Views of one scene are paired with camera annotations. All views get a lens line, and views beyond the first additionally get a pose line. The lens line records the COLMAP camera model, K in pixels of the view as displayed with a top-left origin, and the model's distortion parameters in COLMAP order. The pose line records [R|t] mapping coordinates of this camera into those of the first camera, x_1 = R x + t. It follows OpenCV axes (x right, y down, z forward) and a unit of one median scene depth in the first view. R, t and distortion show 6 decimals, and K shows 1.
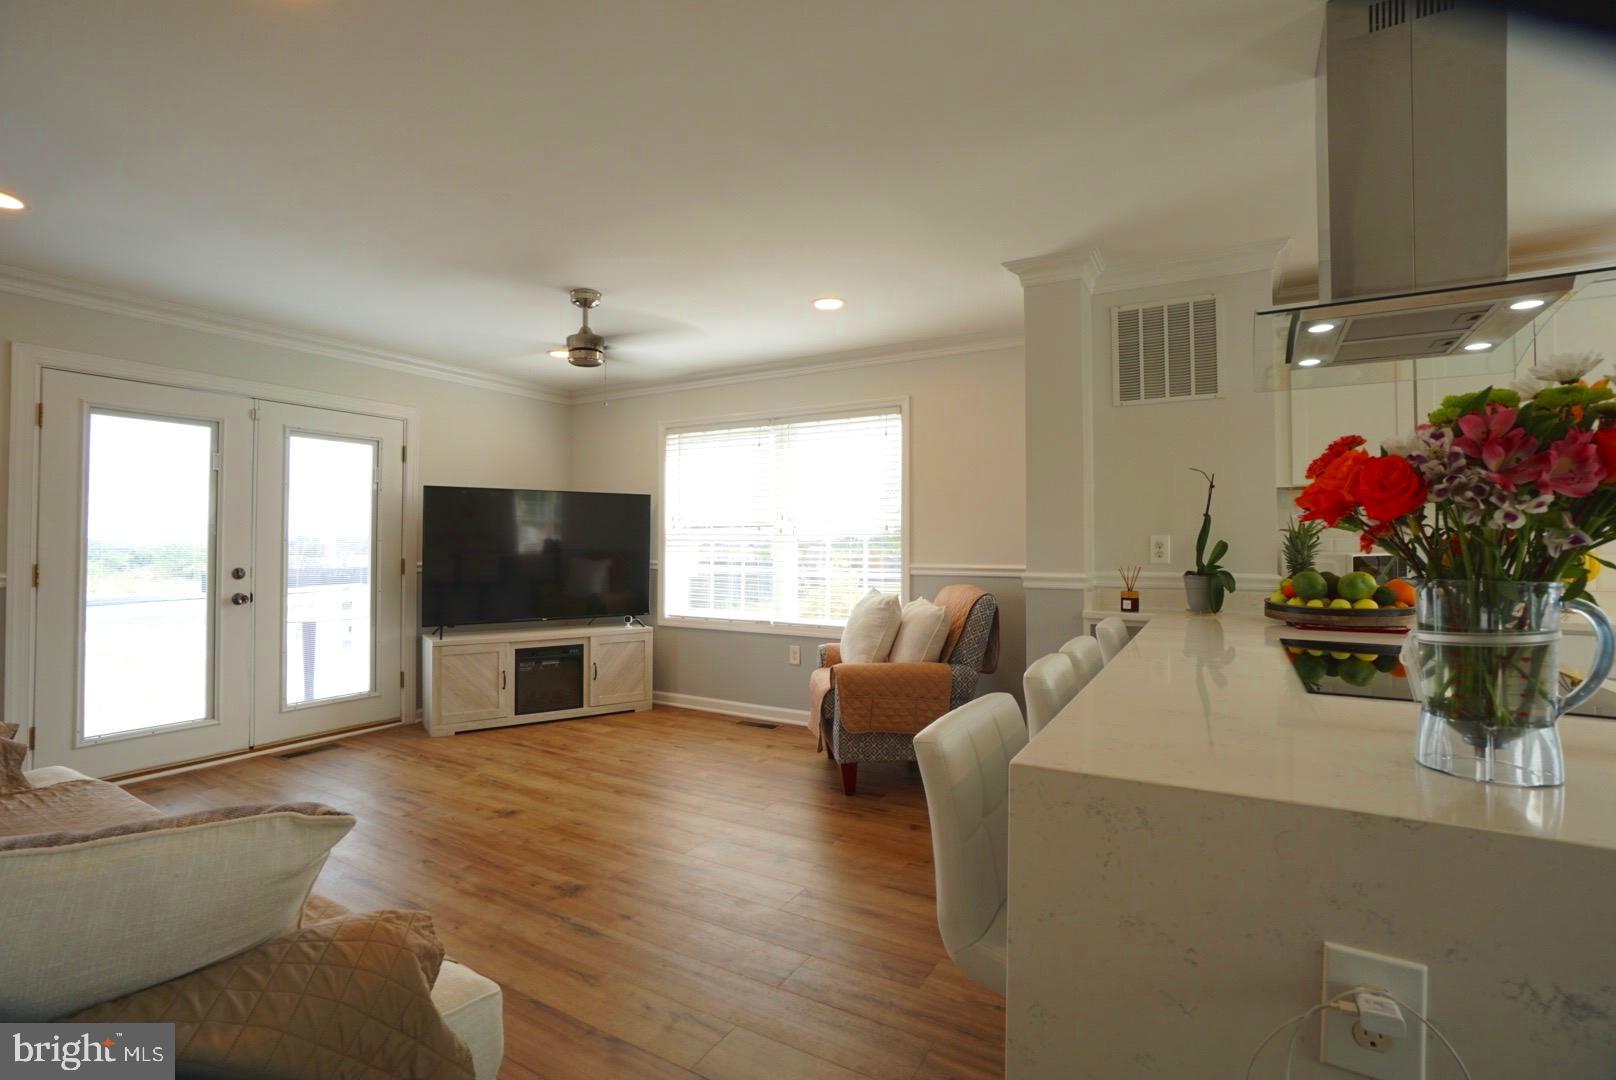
lens RADIAL K [[747.0, 0, 795.3], [0, 747.0, 531.6], [0, 0, 1]] dist [-0.060108, 0.024595]
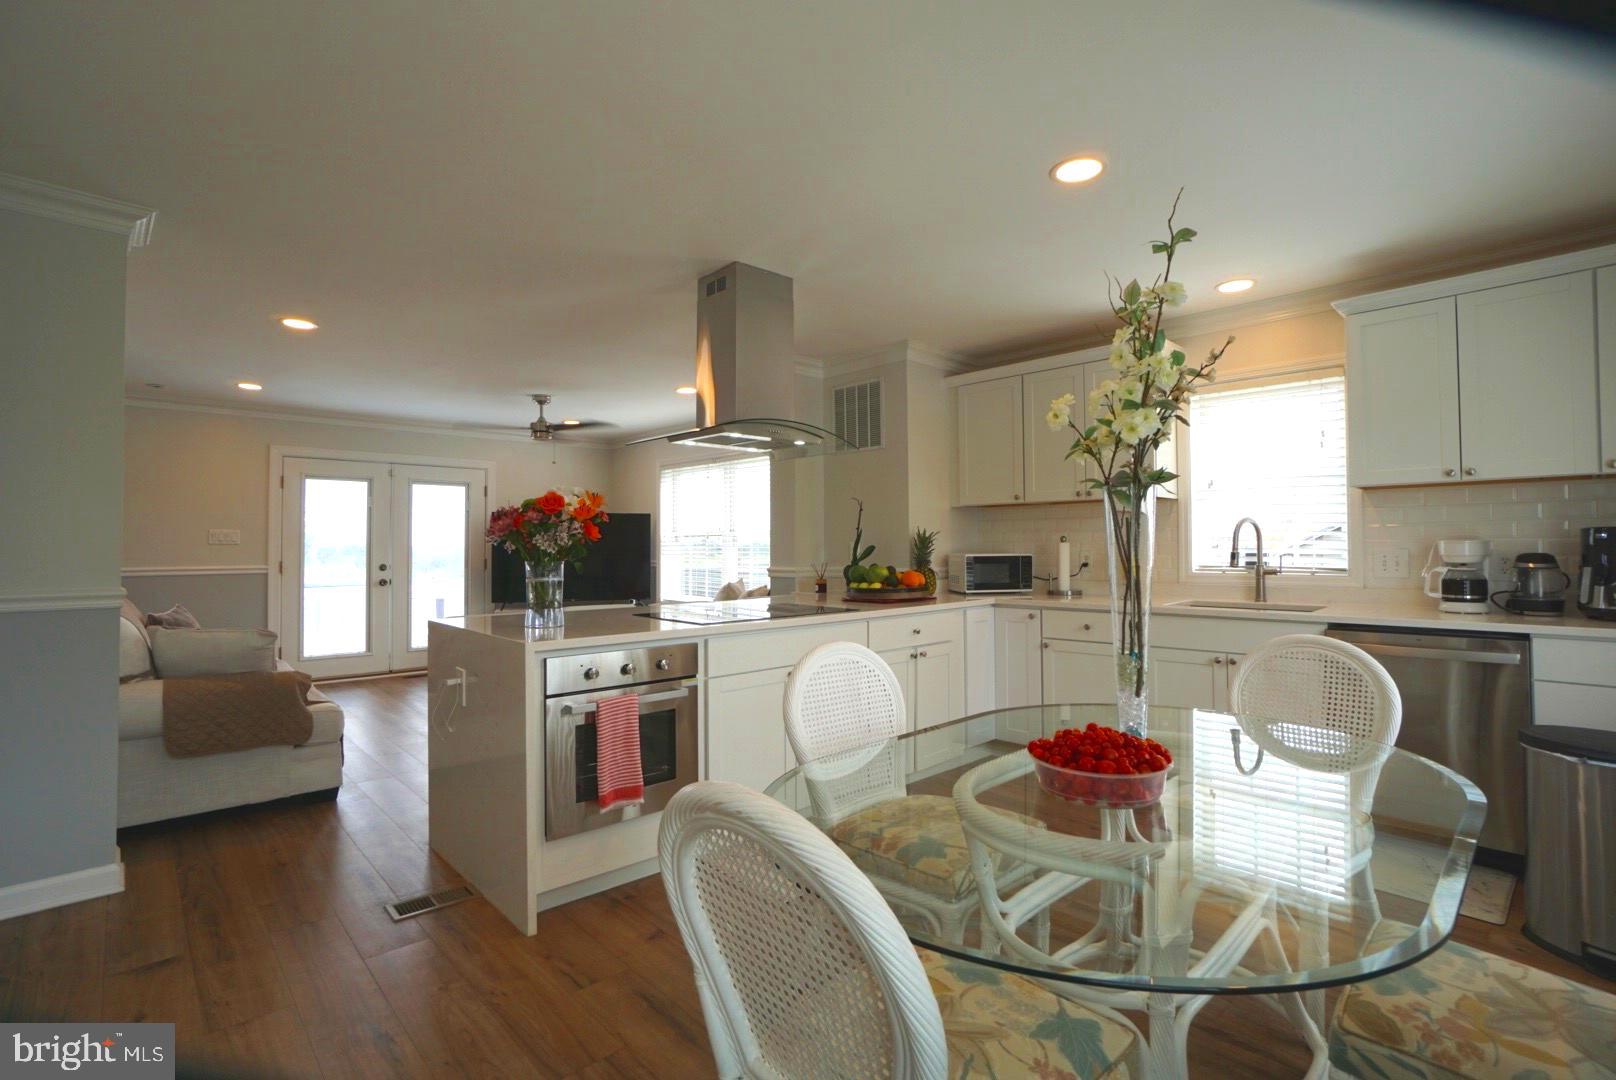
lens RADIAL K [[747.0, 0, 795.3], [0, 747.0, 531.6], [0, 0, 1]] dist [-0.060108, 0.024595]
pose [[0.958553, -0.010812, -0.284708, 0.656697], [0.009305, 0.999935, -0.006646, -0.005681], [0.284761, 0.003721, 0.958591, -0.375905]]
